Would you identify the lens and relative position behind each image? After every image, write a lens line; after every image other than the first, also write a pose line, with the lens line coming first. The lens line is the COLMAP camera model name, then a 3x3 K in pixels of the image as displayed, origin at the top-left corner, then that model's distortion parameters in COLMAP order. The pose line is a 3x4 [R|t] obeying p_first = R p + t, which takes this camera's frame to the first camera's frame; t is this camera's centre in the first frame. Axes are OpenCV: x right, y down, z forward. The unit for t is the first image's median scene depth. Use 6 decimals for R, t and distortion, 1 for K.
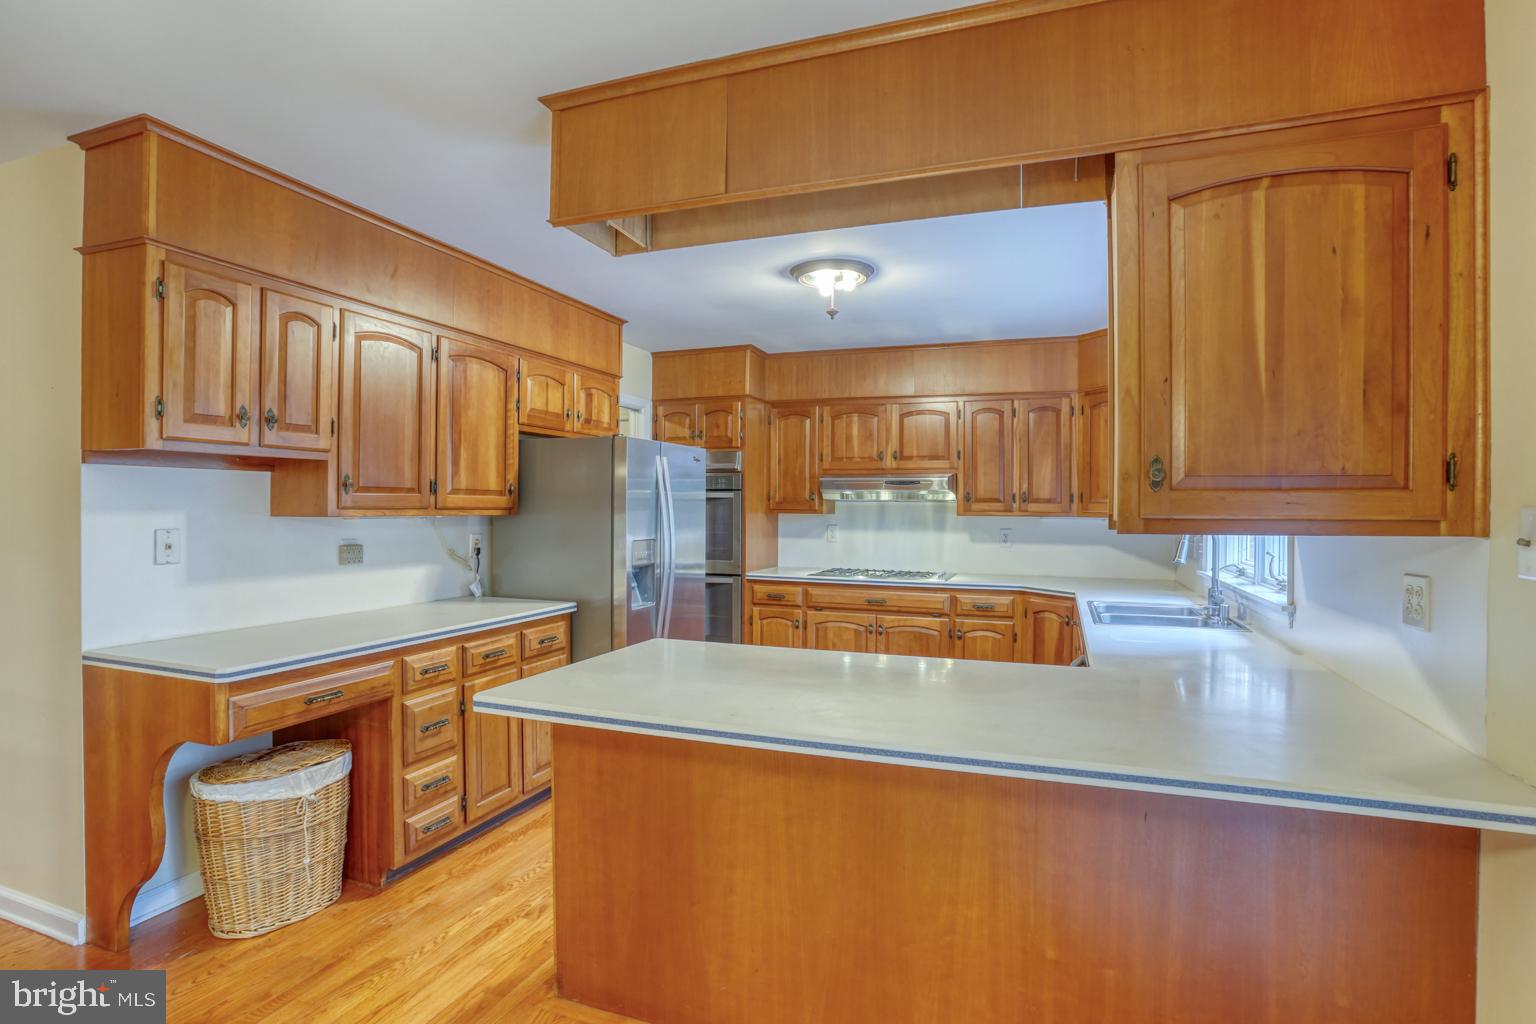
lens RADIAL K [[766.0, 0, 768.6], [0, 766.0, 516.5], [0, 0, 1]] dist [-0.044699, 0.001256]
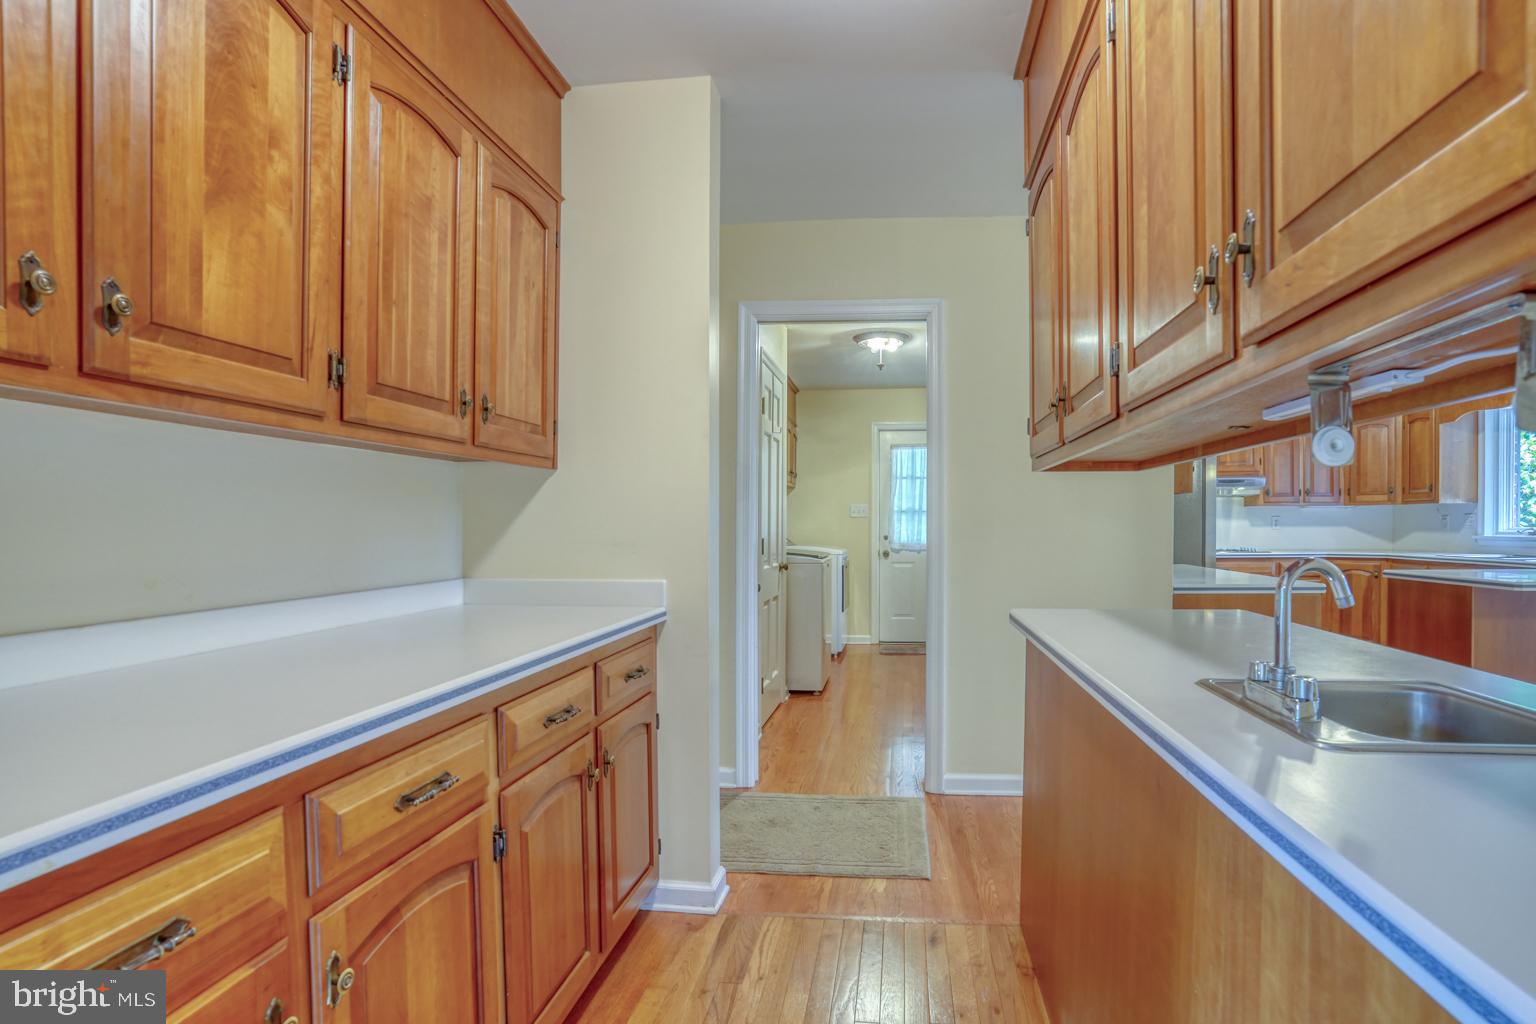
lens RADIAL K [[763.3, 0, 826.3], [0, 763.3, 537.6], [0, 0, 1]] dist [-0.091669, 0.042164]
pose [[0.964781, -0.017363, 0.262482, -1.120800], [0.016530, 0.999849, 0.005381, 0.046937], [-0.262536, -0.000853, 0.964922, -0.093403]]
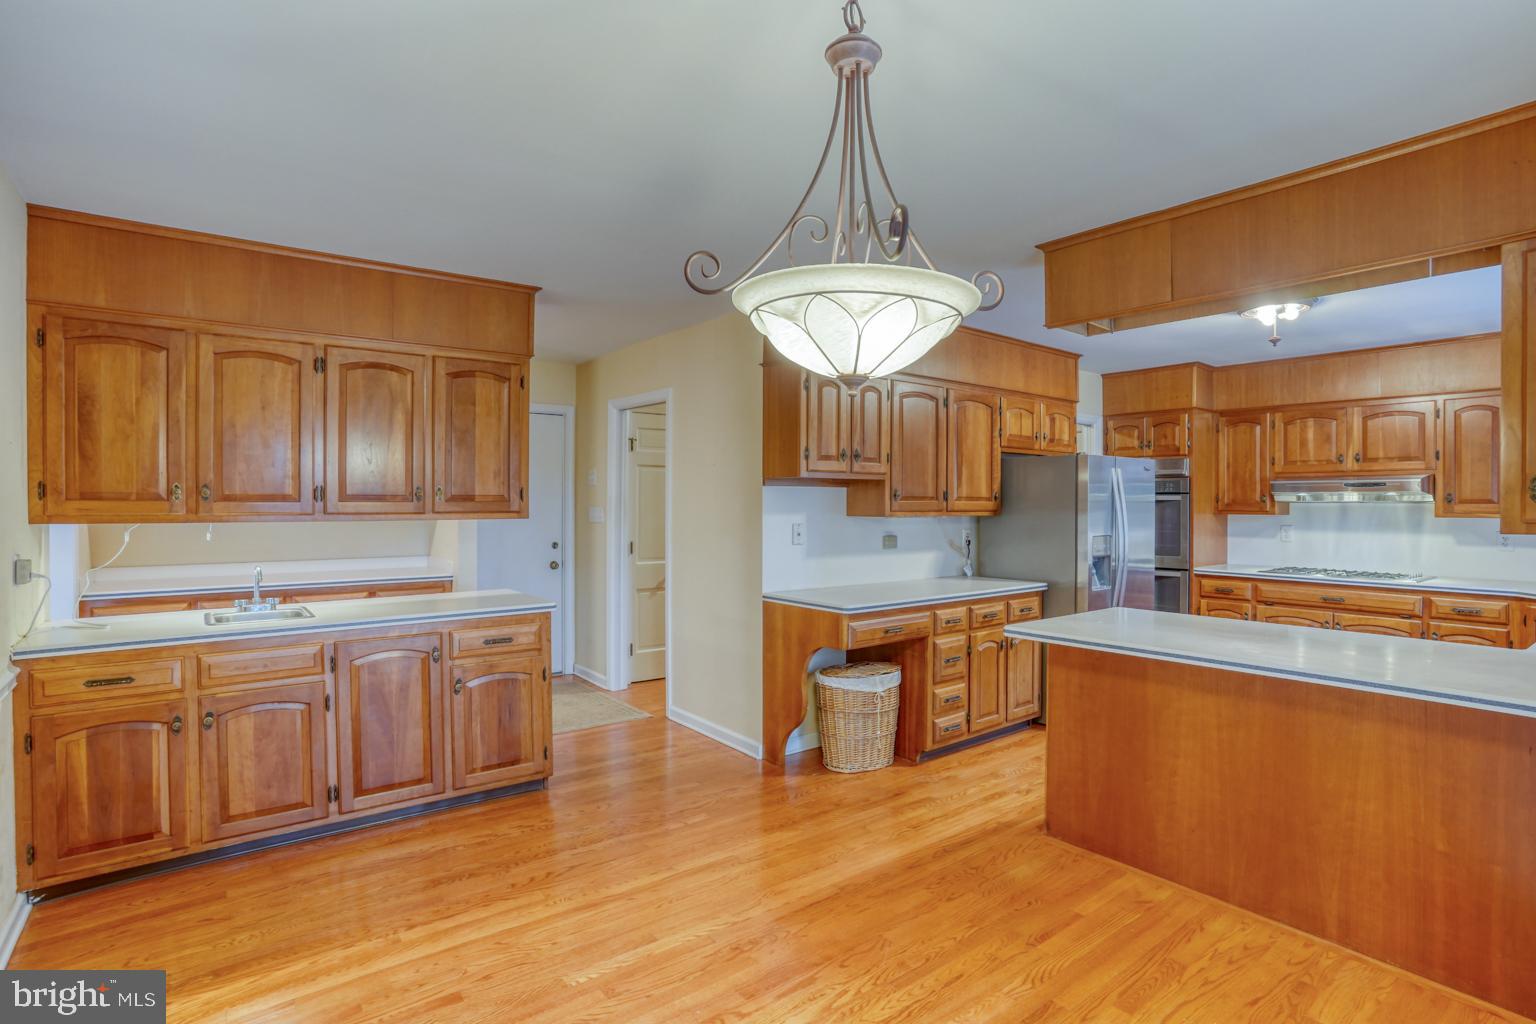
lens RADIAL K [[742.0, 0, 774.1], [0, 742.0, 509.4], [0, 0, 1]] dist [-0.082546, 0.038134]
pose [[0.847883, -0.000664, -0.530183, 0.015674], [-0.003537, 0.999970, -0.006909, -0.002382], [0.530171, 0.007734, 0.847855, -0.292435]]
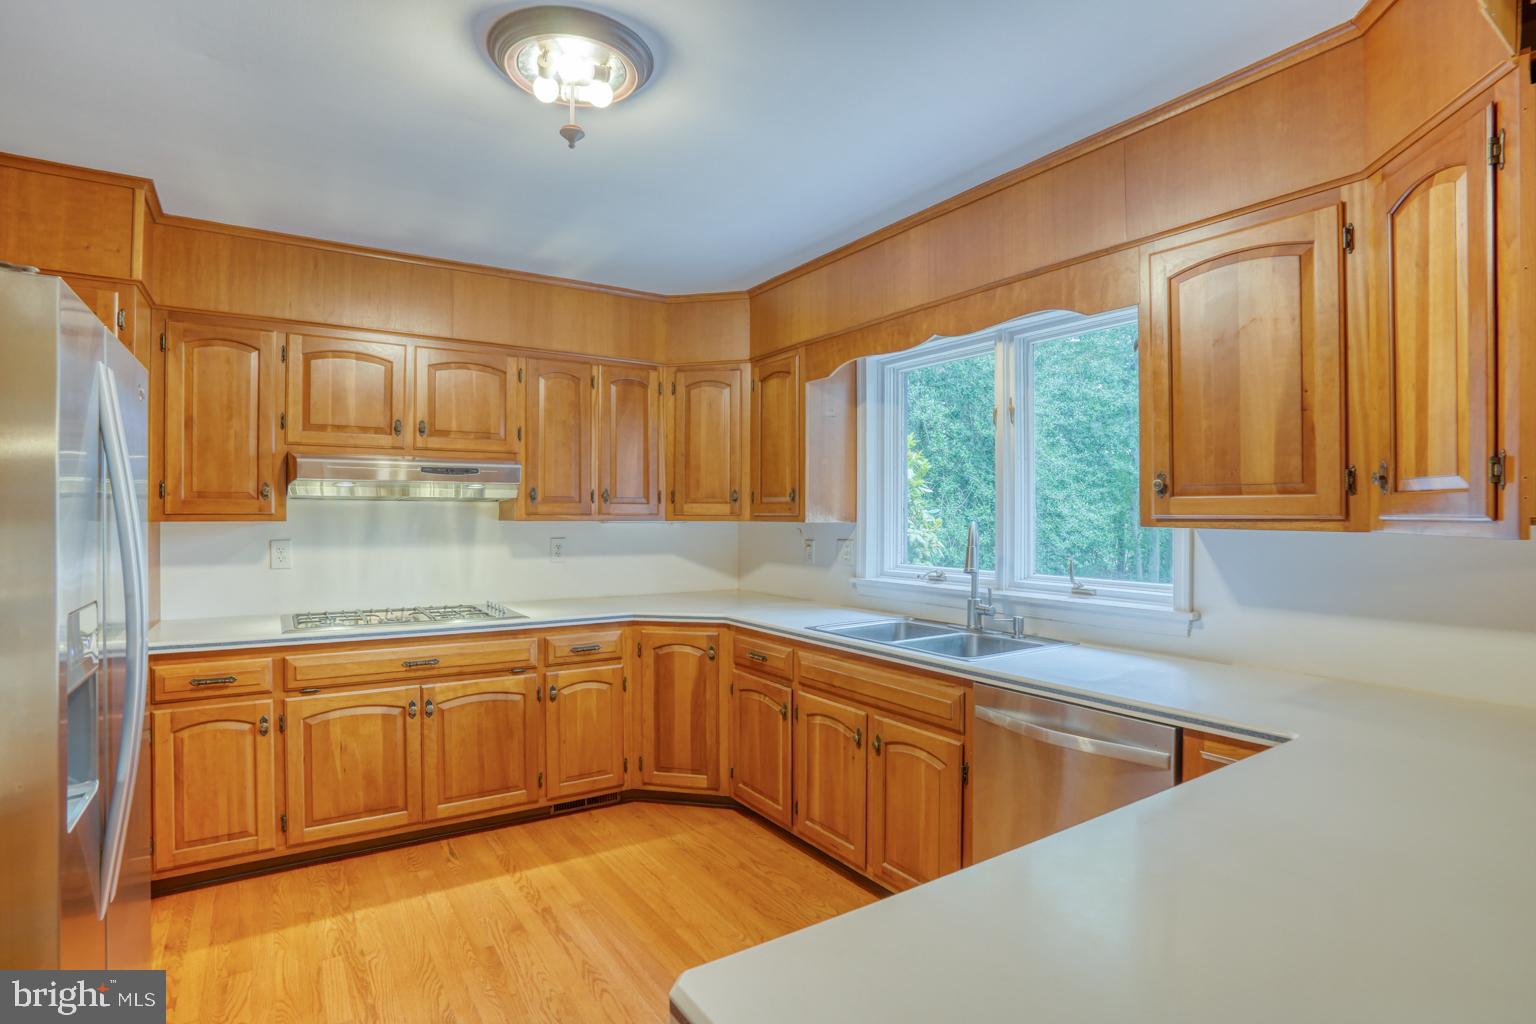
lens RADIAL K [[776.1, 0, 749.3], [0, 776.1, 510.4], [0, 0, 1]] dist [-0.079212, 0.045287]
pose [[0.600808, -0.002892, 0.799388, -0.246171], [0.011132, 0.999927, -0.004749, -0.006736], [-0.799316, 0.011752, 0.600796, 0.550318]]
